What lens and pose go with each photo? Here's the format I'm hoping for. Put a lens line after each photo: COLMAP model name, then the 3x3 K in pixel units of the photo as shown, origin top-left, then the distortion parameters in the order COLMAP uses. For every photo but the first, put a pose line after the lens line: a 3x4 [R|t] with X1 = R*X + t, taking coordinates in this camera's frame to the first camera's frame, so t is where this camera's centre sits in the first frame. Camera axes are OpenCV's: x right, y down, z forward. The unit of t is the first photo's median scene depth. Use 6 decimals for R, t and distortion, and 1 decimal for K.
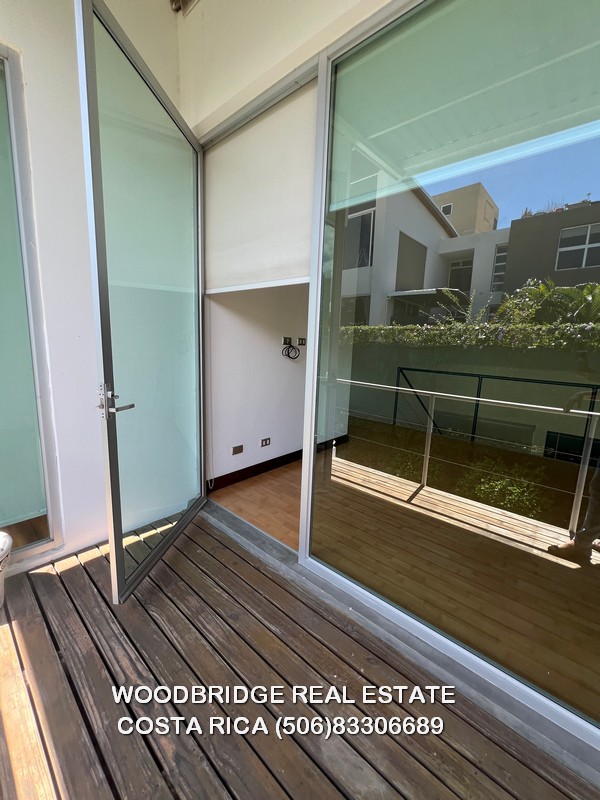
lens RADIAL K [[322.2, 0, 306.3], [0, 322.2, 396.8], [0, 0, 1]] dist [0.002299, -0.000267]
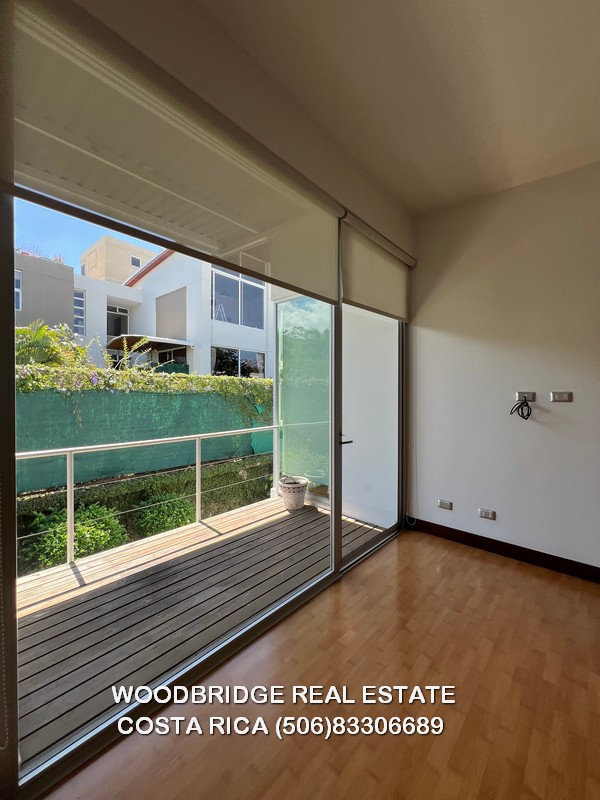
lens RADIAL K [[322.2, 0, 303.8], [0, 322.2, 401.4], [0, 0, 1]] dist [0.002299, -0.000267]
pose [[0.016531, -0.062462, 0.997910, -0.692789], [0.158500, 0.985591, 0.059065, -0.129519], [-0.987221, 0.157192, 0.026194, 0.580474]]
